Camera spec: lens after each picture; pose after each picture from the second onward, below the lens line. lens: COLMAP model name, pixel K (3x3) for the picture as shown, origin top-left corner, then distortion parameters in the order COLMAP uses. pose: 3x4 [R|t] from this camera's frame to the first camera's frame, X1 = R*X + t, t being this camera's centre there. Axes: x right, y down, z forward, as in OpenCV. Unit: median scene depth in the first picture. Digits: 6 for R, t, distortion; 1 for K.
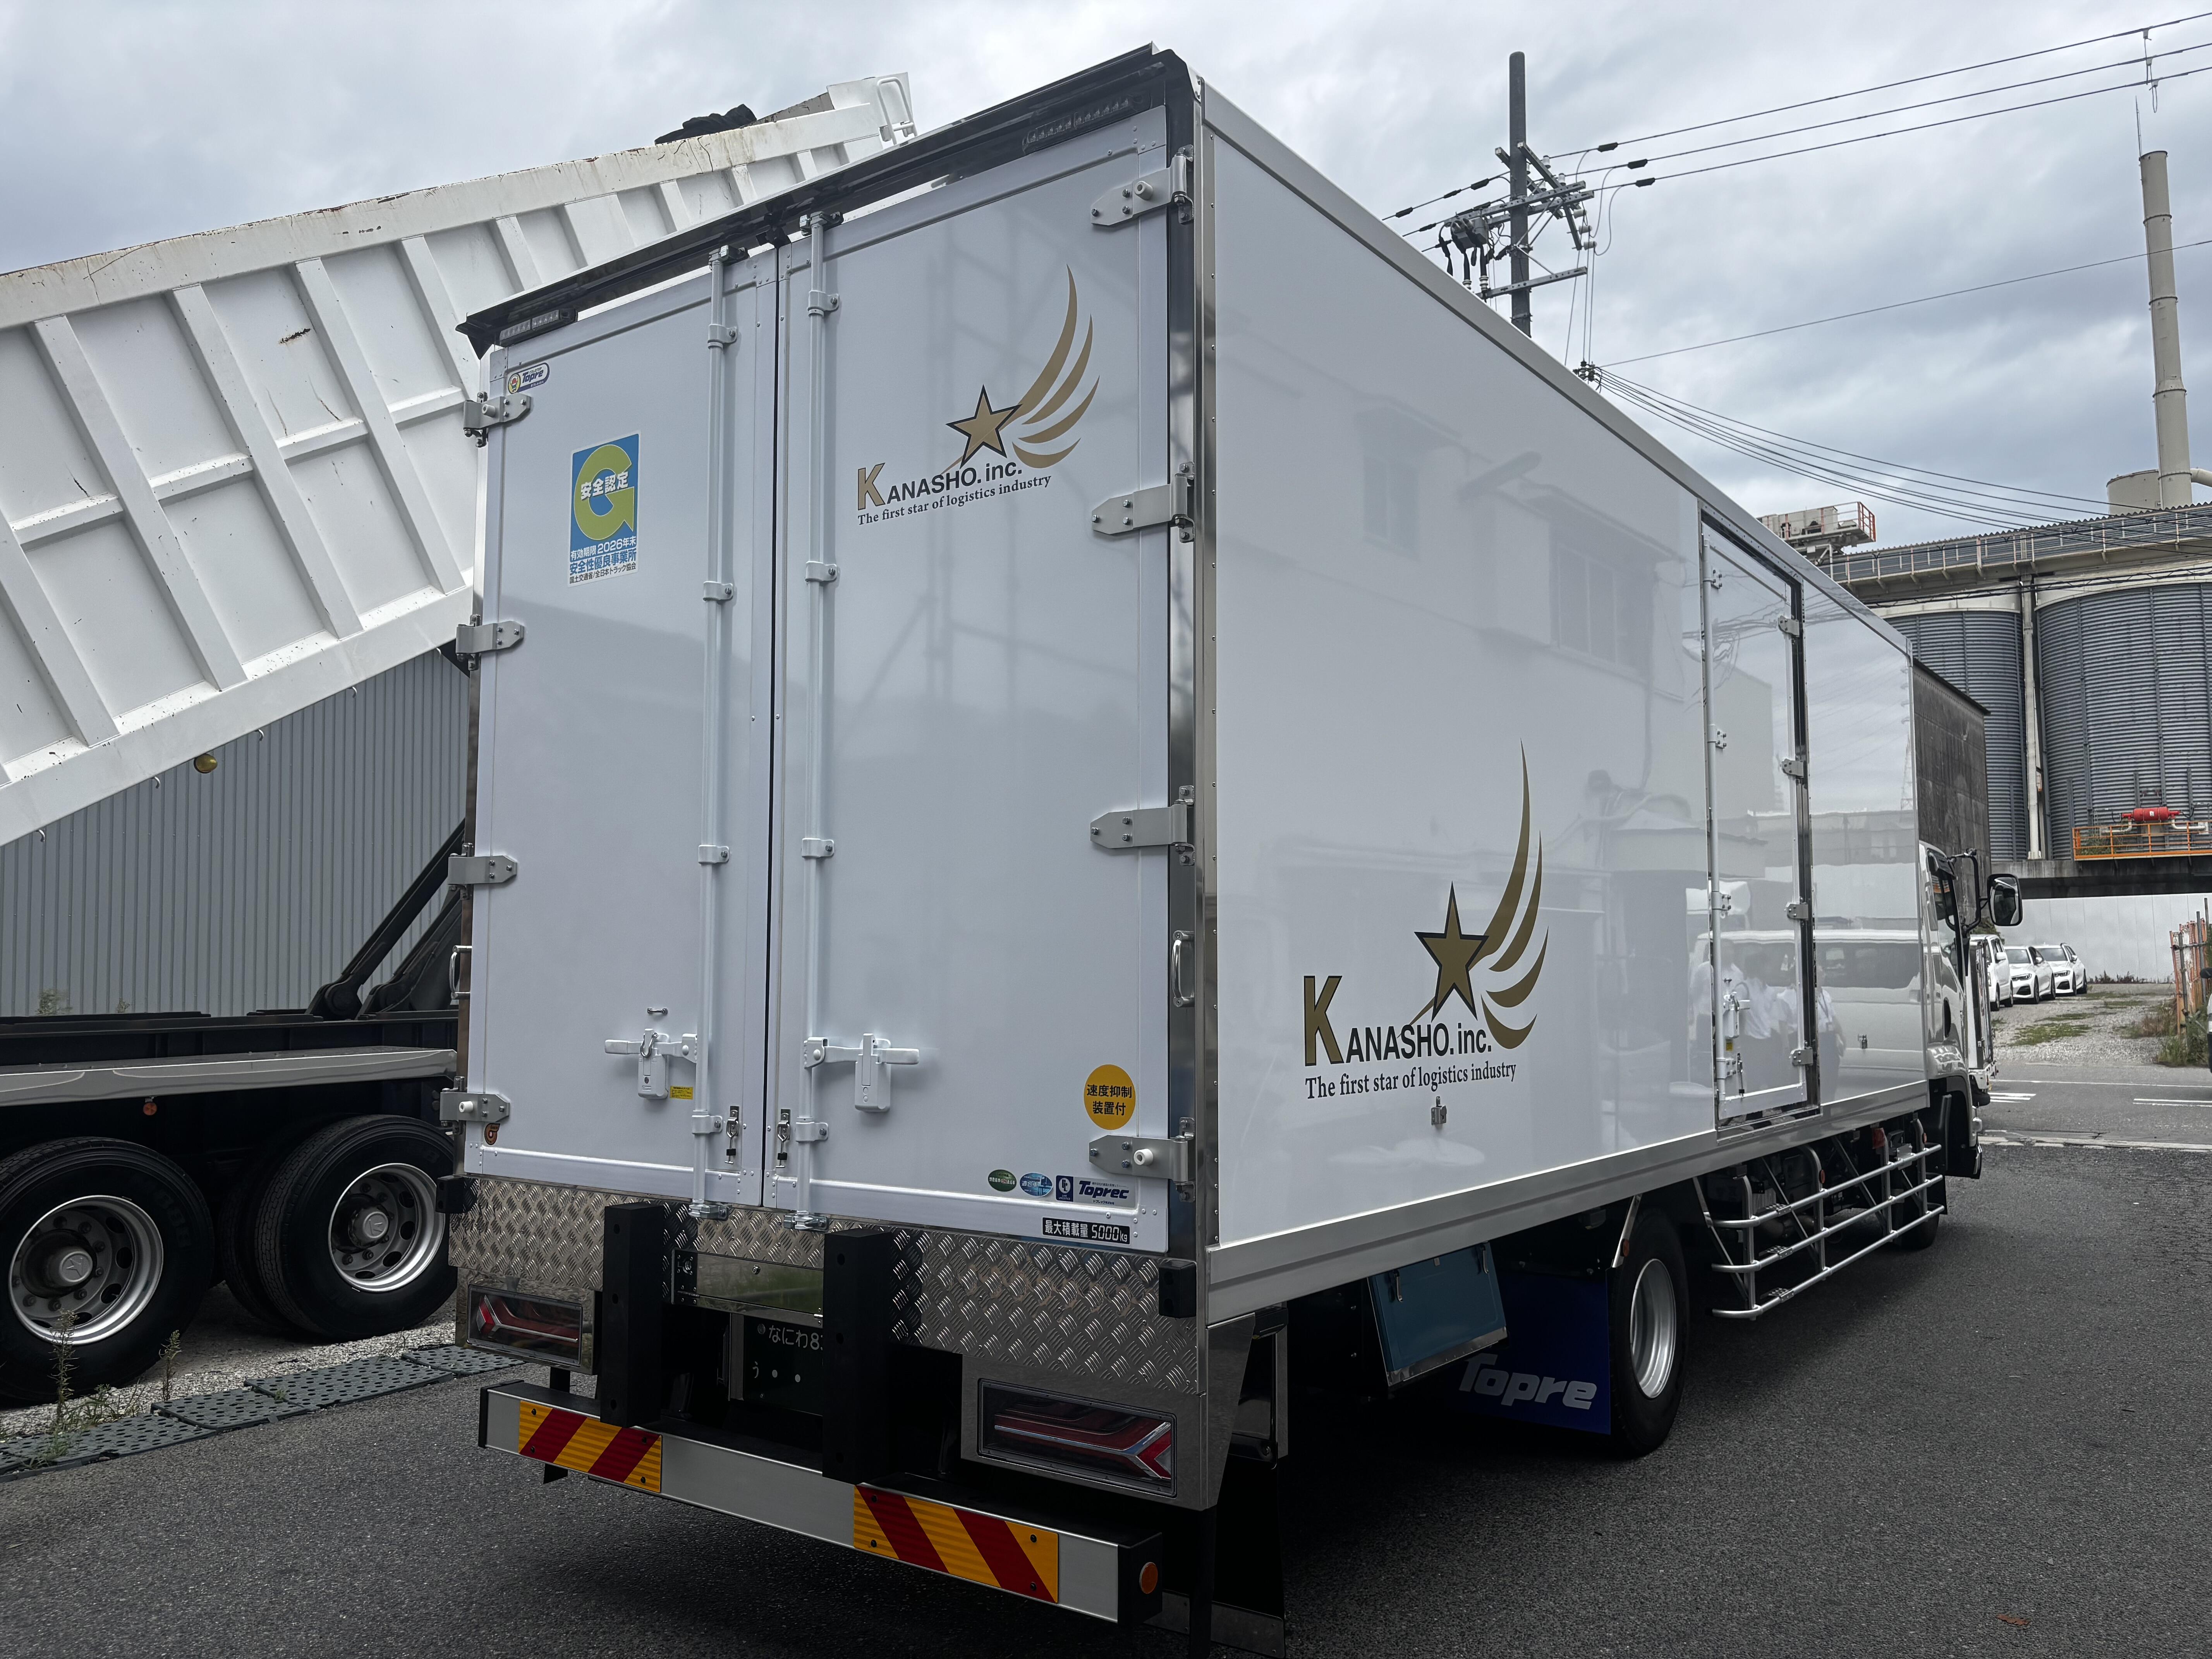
lens RADIAL K [[1656.2, 0, 1116.3], [0, 1656.2, 833.8], [0, 0, 1]] dist [0.010712, -0.003076]
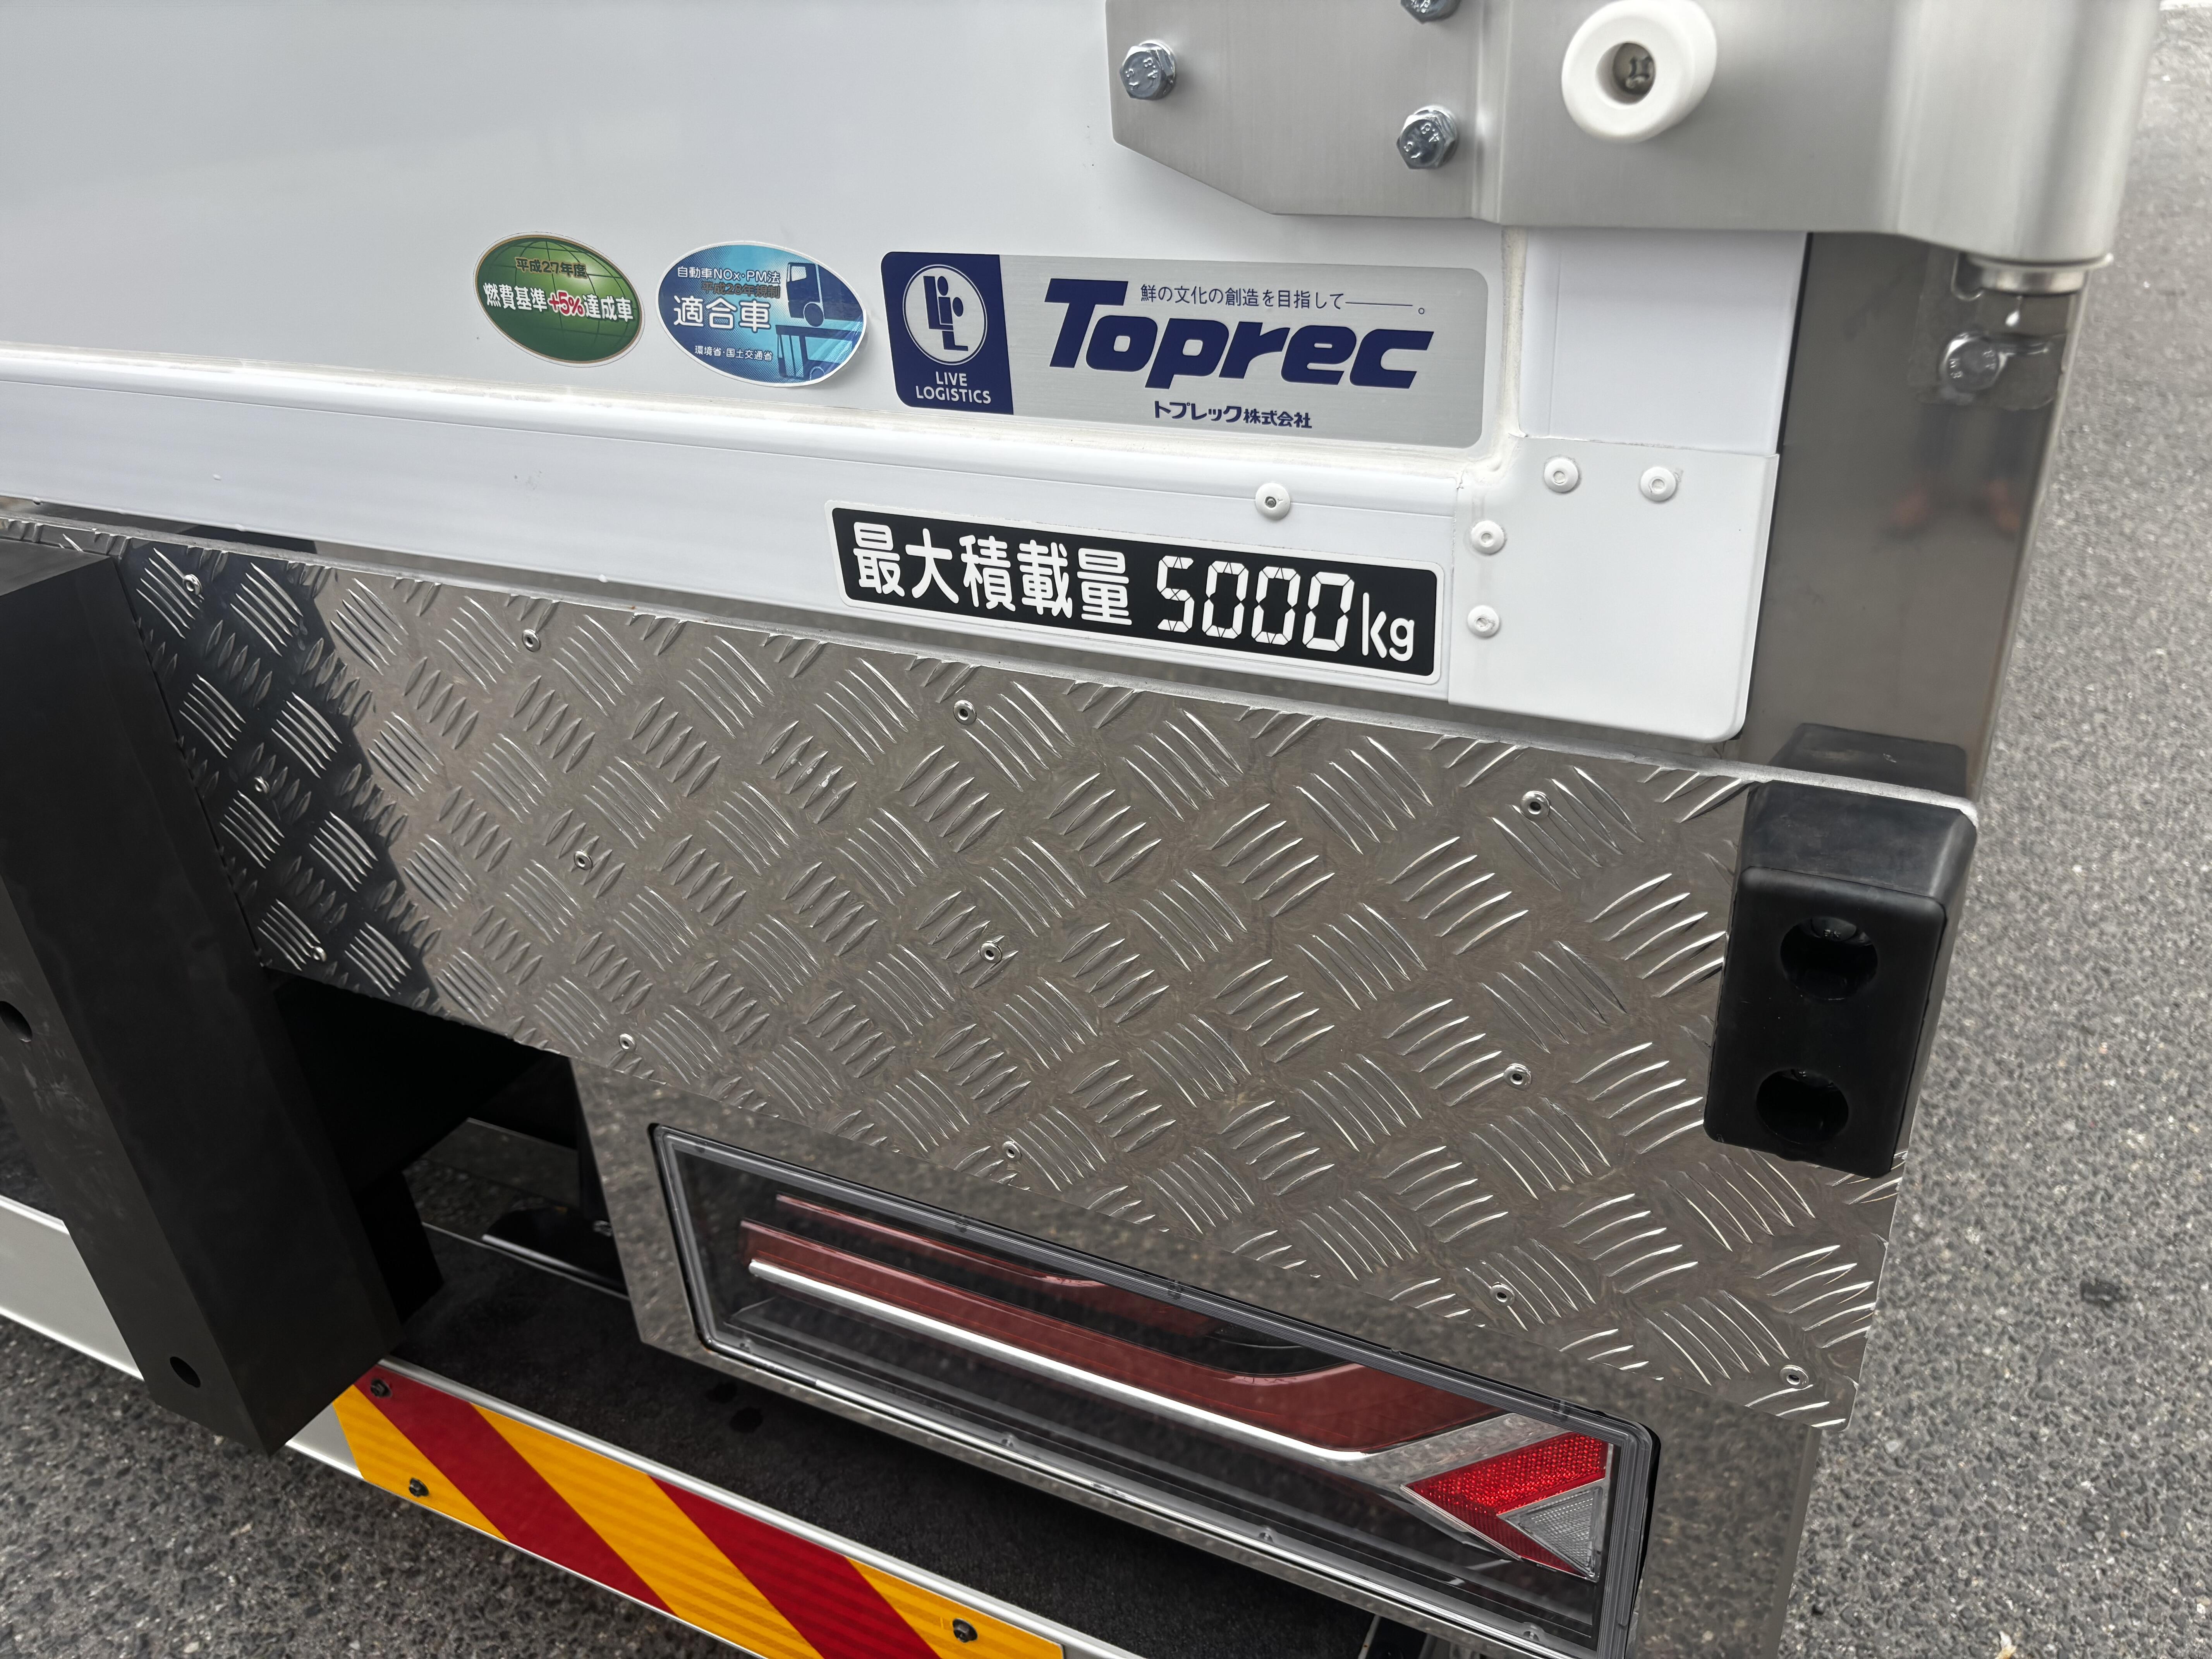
lens RADIAL K [[1678.6, 0, 1106.0], [0, 1678.6, 829.5], [0, 0, 1]] dist [0.045624, -0.070852]
pose [[0.984035, -0.135262, 0.115666, -0.041478], [0.047697, 0.826563, 0.560820, 0.163414], [-0.171463, -0.546350, 0.819819, 0.838996]]
